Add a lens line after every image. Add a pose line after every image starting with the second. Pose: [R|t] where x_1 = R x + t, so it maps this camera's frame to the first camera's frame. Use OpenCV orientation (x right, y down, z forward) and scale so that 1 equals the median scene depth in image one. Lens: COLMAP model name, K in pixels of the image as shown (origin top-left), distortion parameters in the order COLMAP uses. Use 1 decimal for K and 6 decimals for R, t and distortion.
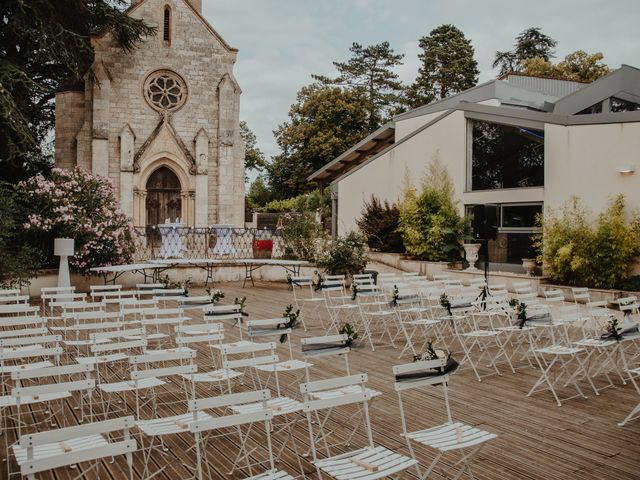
lens RADIAL K [[551.9, 0, 320.0], [0, 551.9, 240.0], [0, 0, 1]] dist [0.152975, 0.001634]
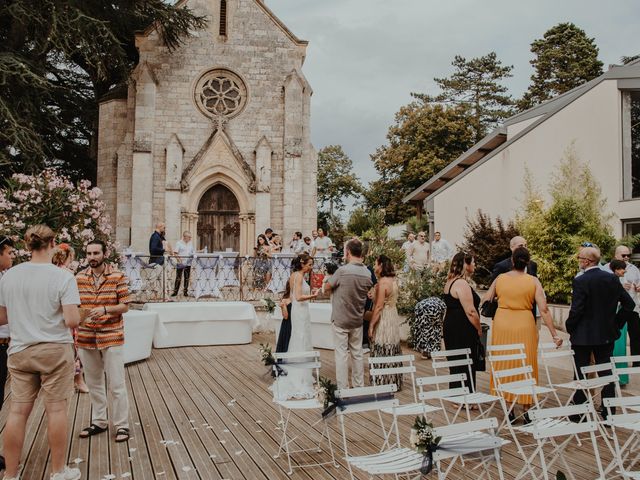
lens RADIAL K [[540.3, 0, 337.7], [0, 540.3, 244.2], [0, 0, 1]] dist [-0.004082, 0.000729]
pose [[0.986223, -0.009424, -0.165151, 0.025034], [0.001259, 0.998775, -0.049474, -0.002408], [0.165415, 0.048585, 0.985027, 0.239710]]
